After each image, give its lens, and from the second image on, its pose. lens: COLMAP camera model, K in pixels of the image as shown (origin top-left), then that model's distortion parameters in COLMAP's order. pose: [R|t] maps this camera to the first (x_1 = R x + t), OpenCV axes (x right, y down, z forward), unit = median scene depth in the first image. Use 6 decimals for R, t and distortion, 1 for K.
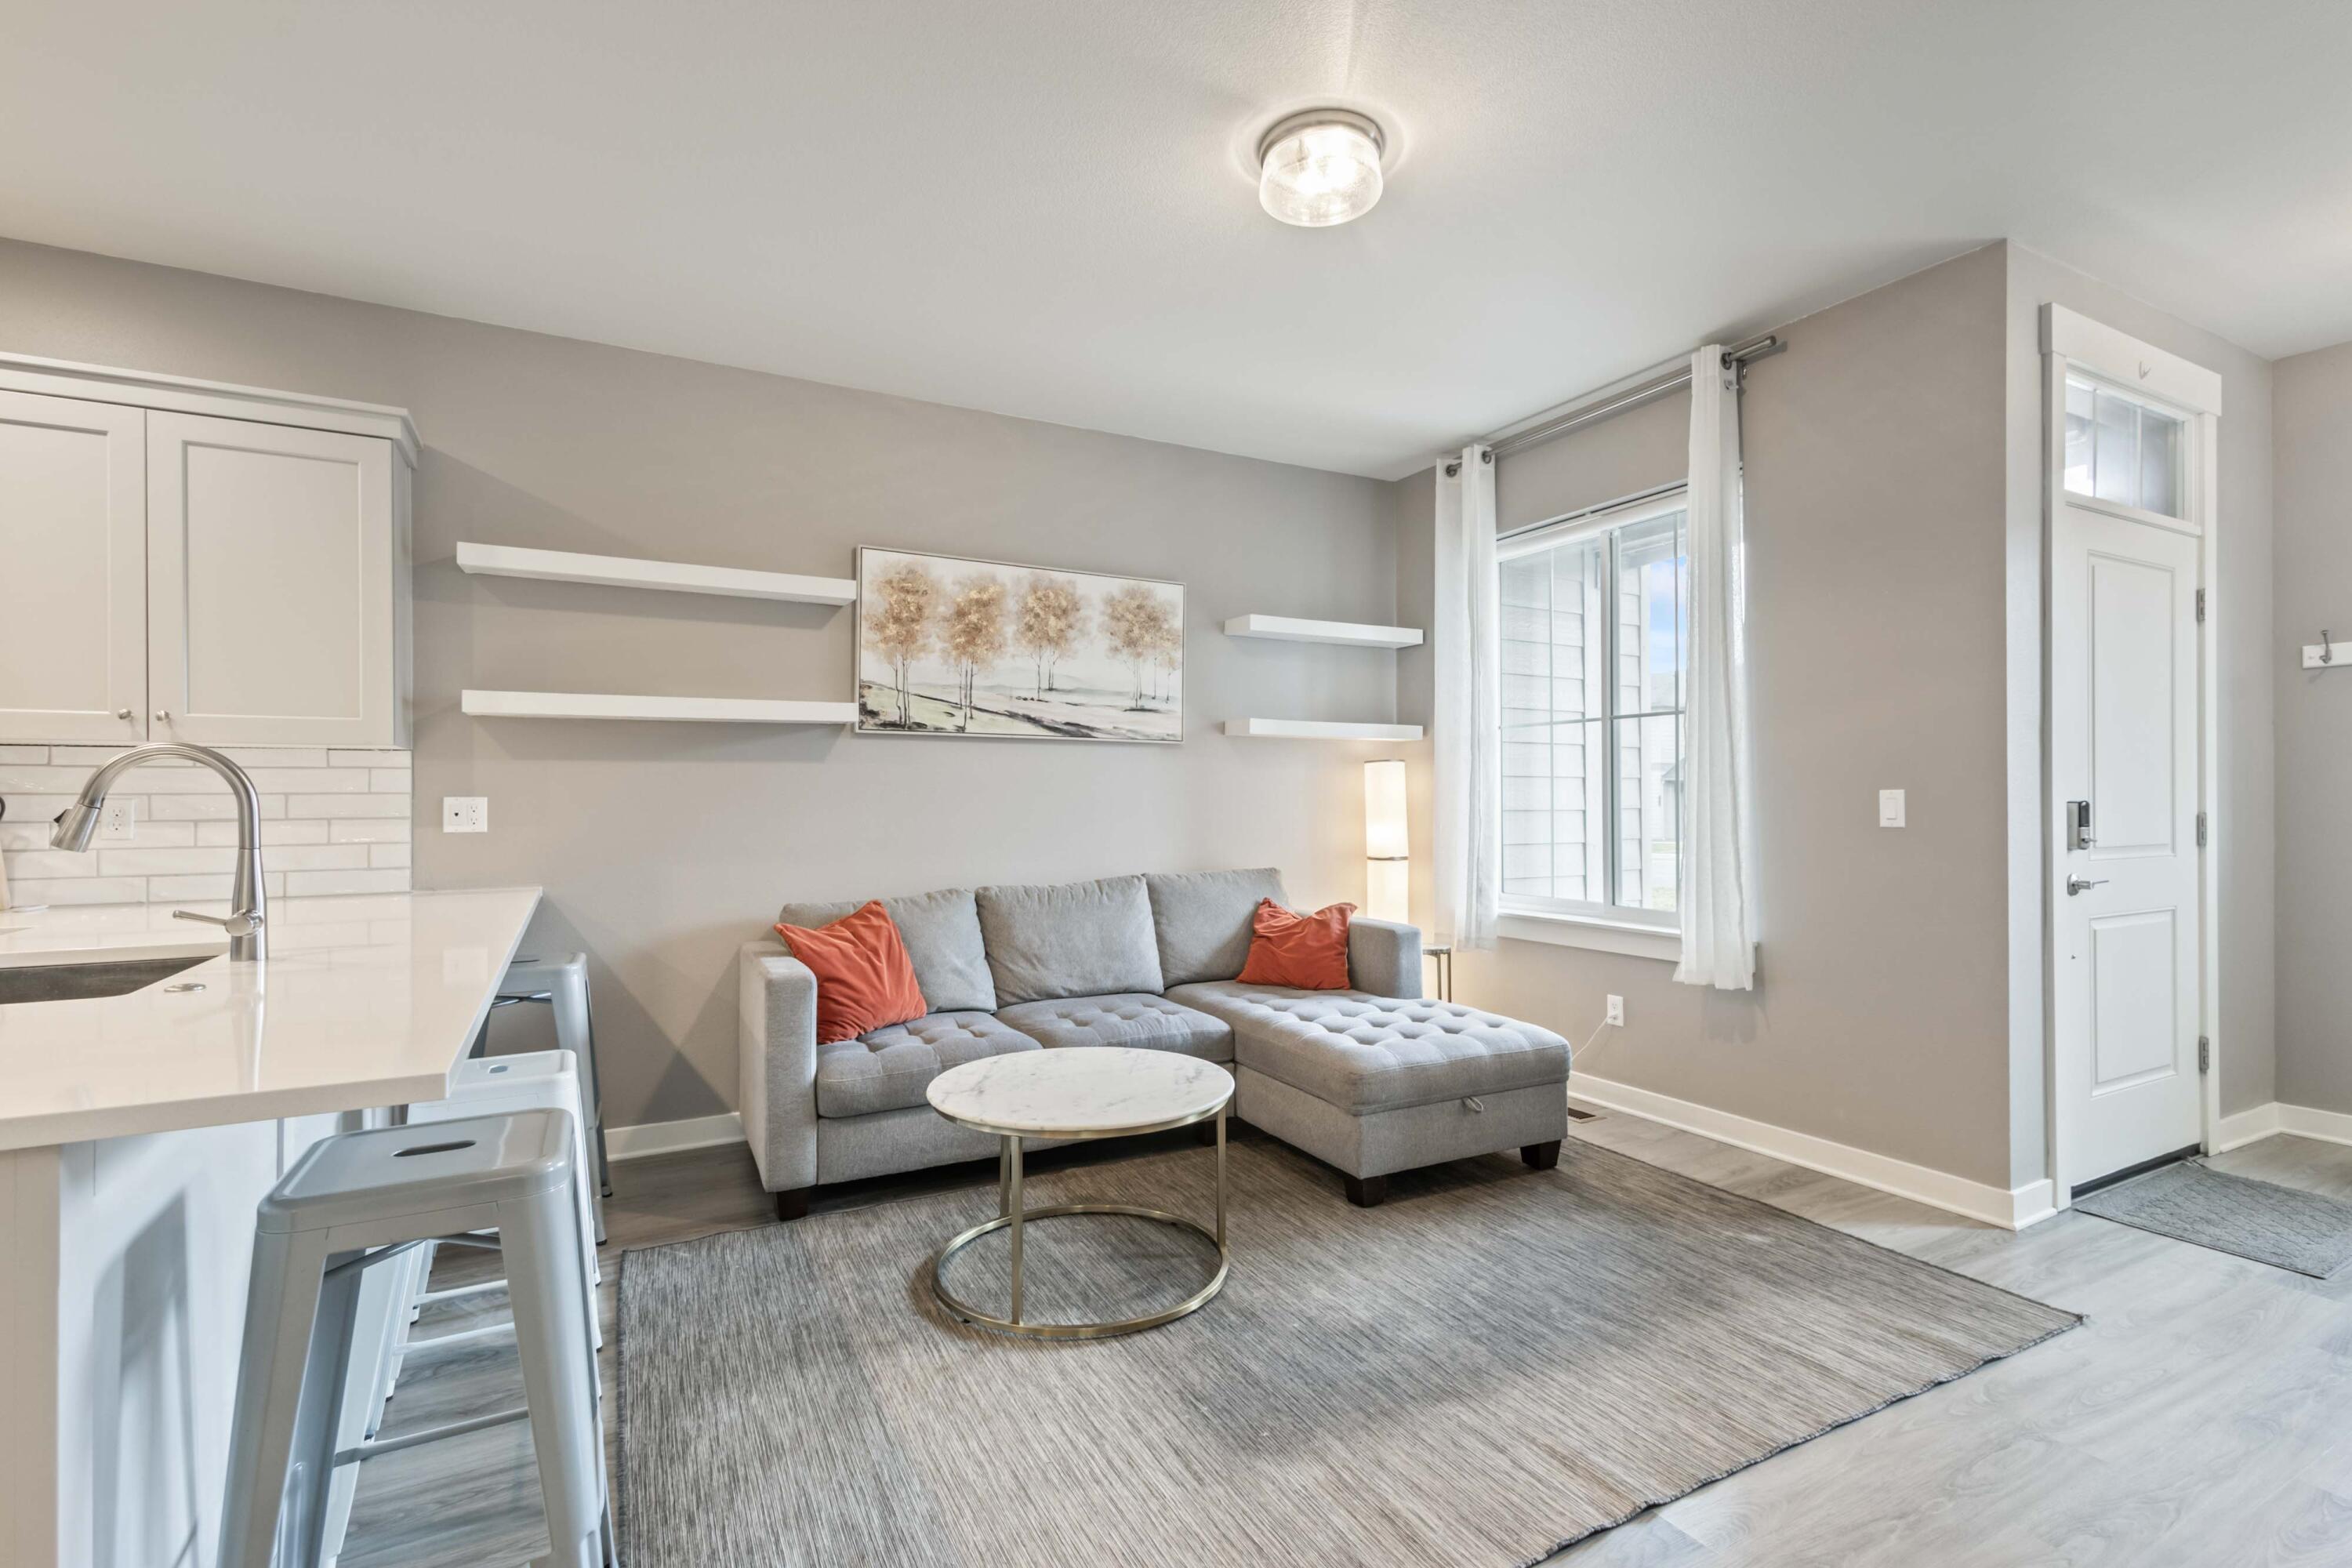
lens RADIAL K [[1088.8, 0, 1175.5], [0, 1088.8, 792.8], [0, 0, 1]] dist [0.017307, -0.005338]
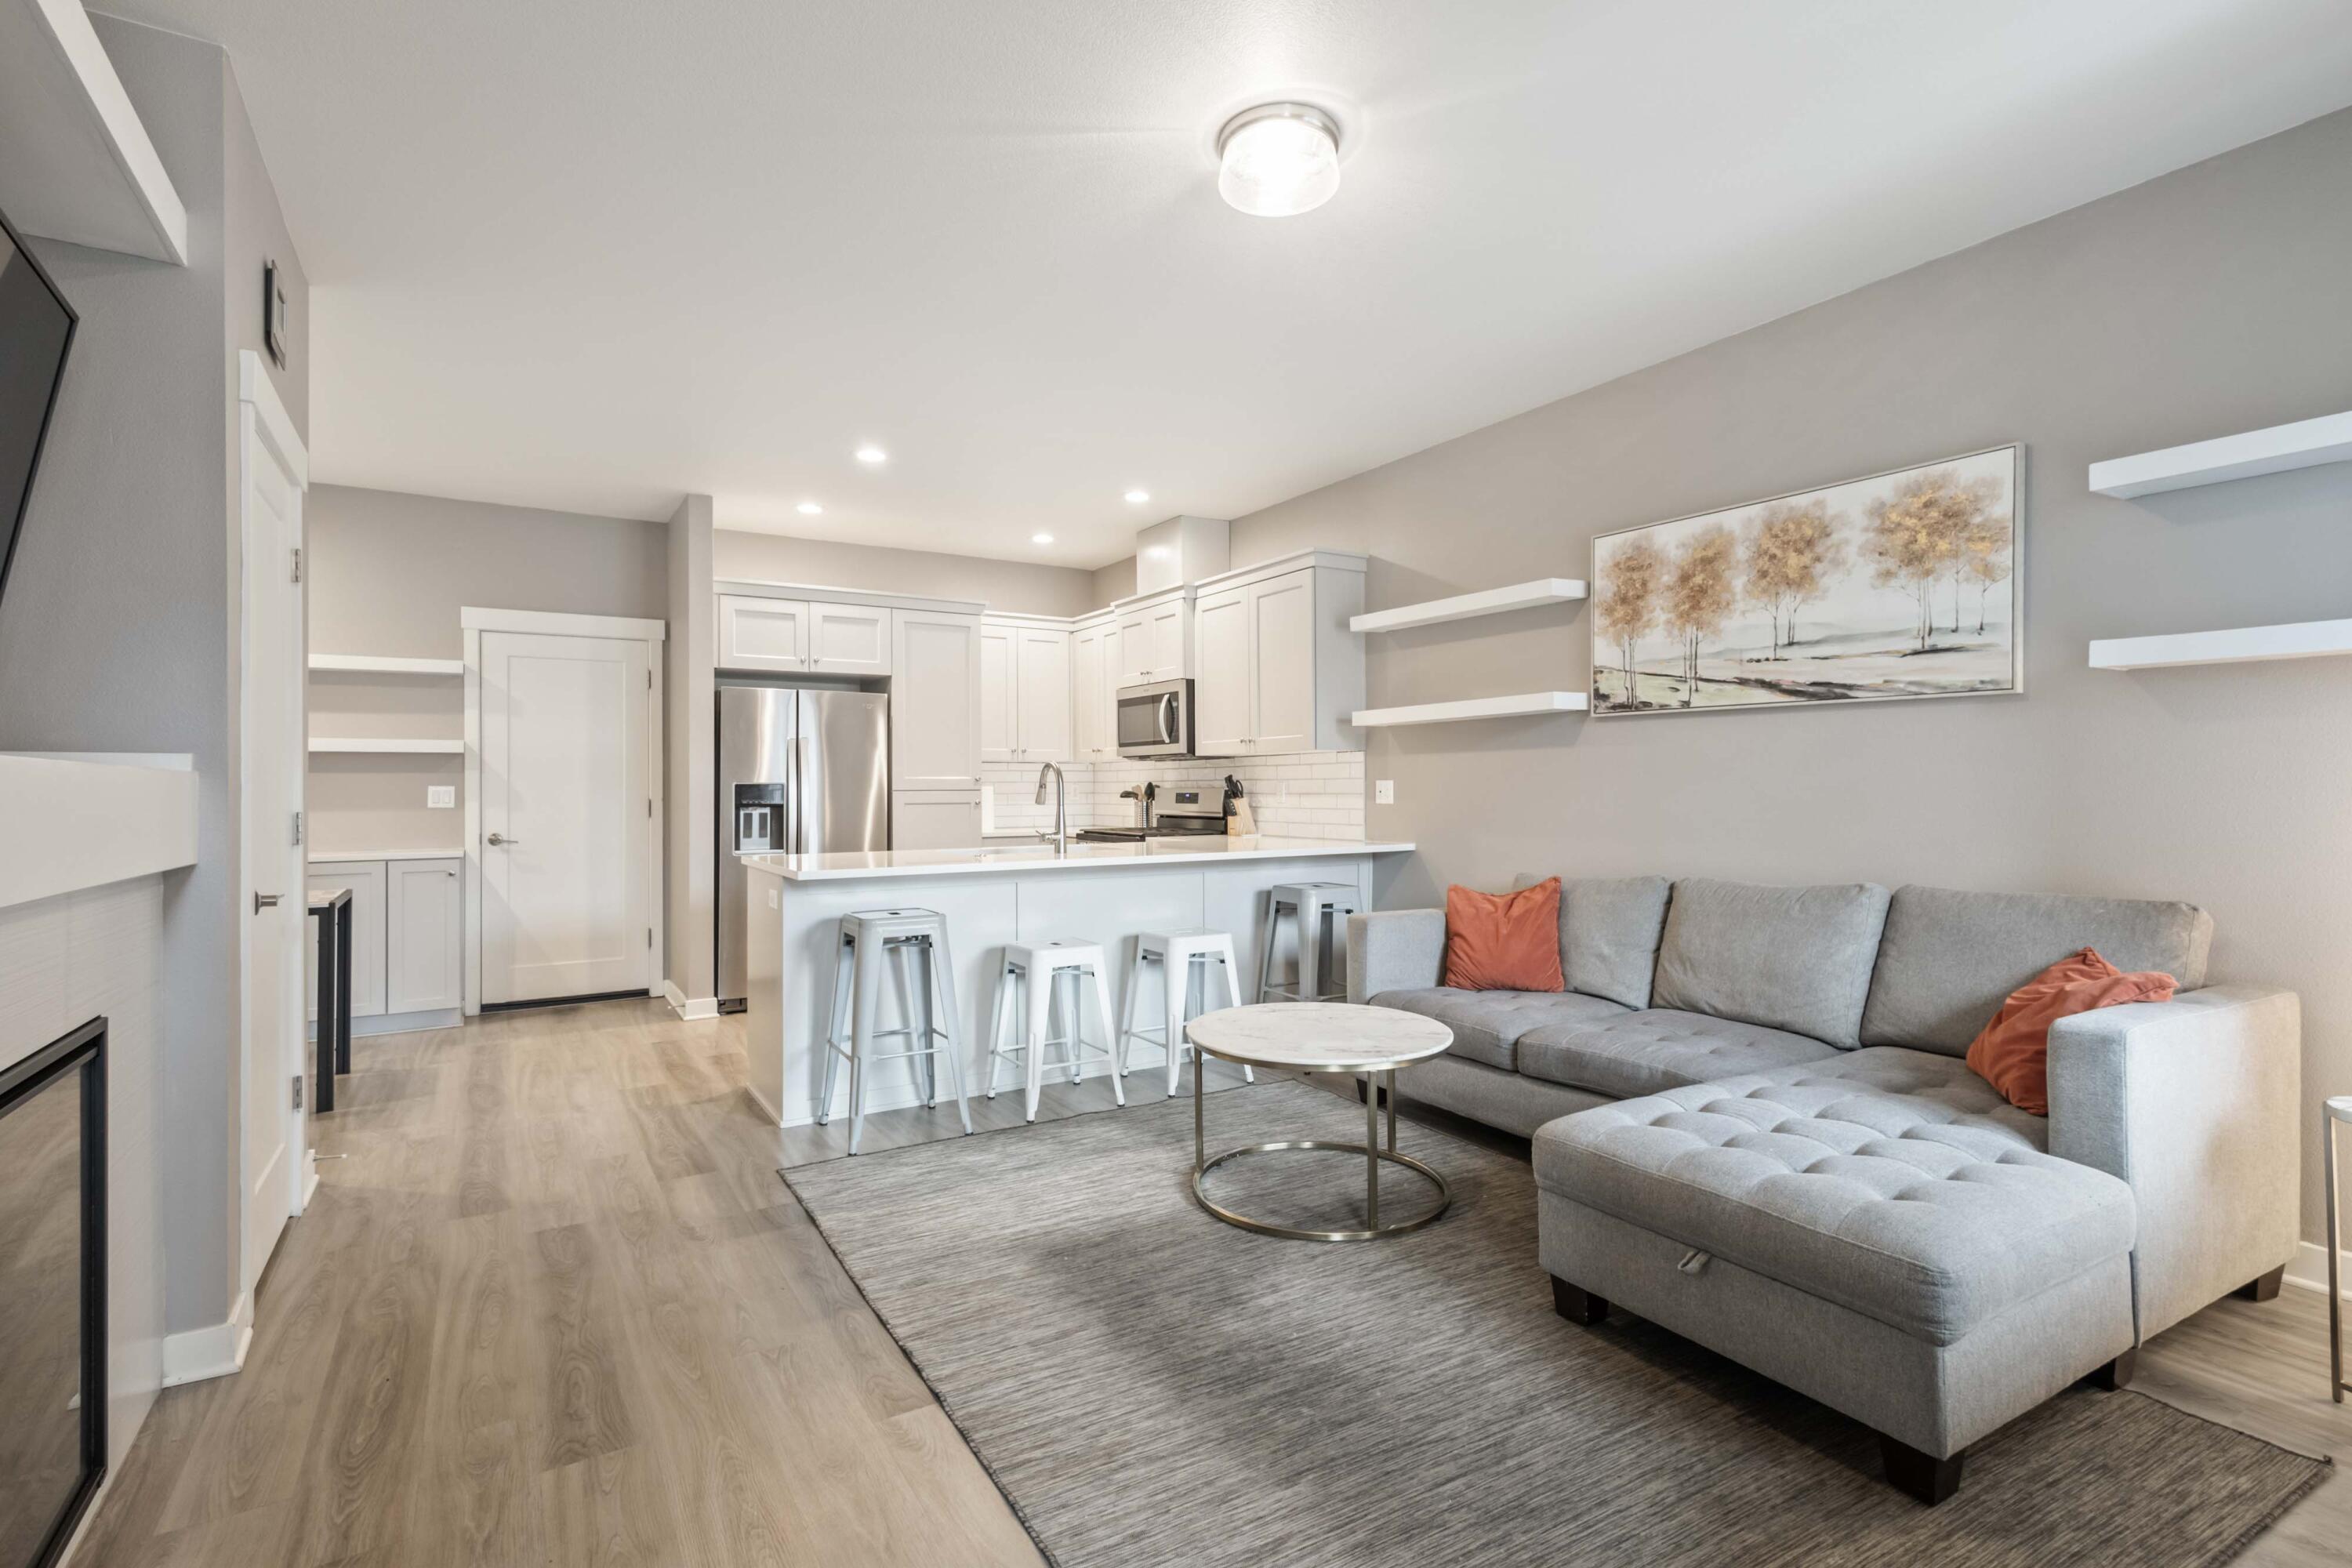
lens RADIAL K [[1088.8, 0, 1187.8], [0, 1088.8, 782.1], [0, 0, 1]] dist [0.017307, -0.005338]
pose [[0.064534, 0.000480, -0.997915, 0.722952], [0.013112, 0.999913, 0.001329, 0.000552], [0.997829, -0.013171, 0.064522, 0.541763]]
